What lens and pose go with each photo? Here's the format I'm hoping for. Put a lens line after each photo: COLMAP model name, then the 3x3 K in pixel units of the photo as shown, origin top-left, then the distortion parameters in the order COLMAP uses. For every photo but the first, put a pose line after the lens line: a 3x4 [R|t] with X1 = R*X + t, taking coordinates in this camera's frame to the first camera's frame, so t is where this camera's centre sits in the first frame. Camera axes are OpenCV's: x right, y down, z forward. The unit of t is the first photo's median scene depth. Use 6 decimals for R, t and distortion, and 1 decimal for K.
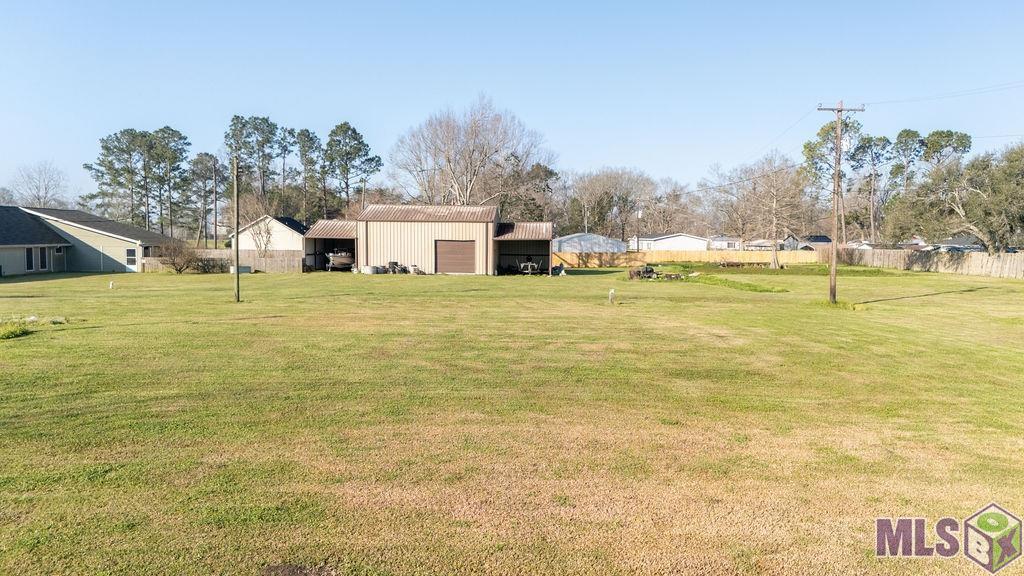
lens RADIAL K [[748.6, 0, 513.2], [0, 748.6, 293.1], [0, 0, 1]] dist [0.064054, -0.053363]
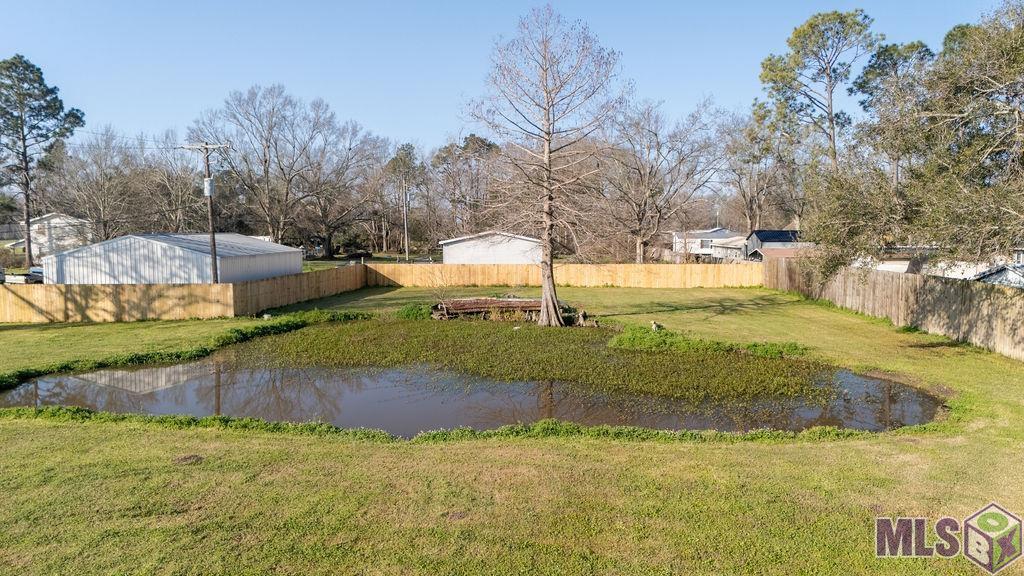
lens RADIAL K [[748.6, 0, 508.5], [0, 748.6, 280.6], [0, 0, 1]] dist [0.064054, -0.053363]
pose [[0.993697, -0.004817, -0.111998, 0.369828], [0.004023, 0.999965, -0.007318, -0.051778], [0.112030, 0.006821, 0.993681, 0.620701]]
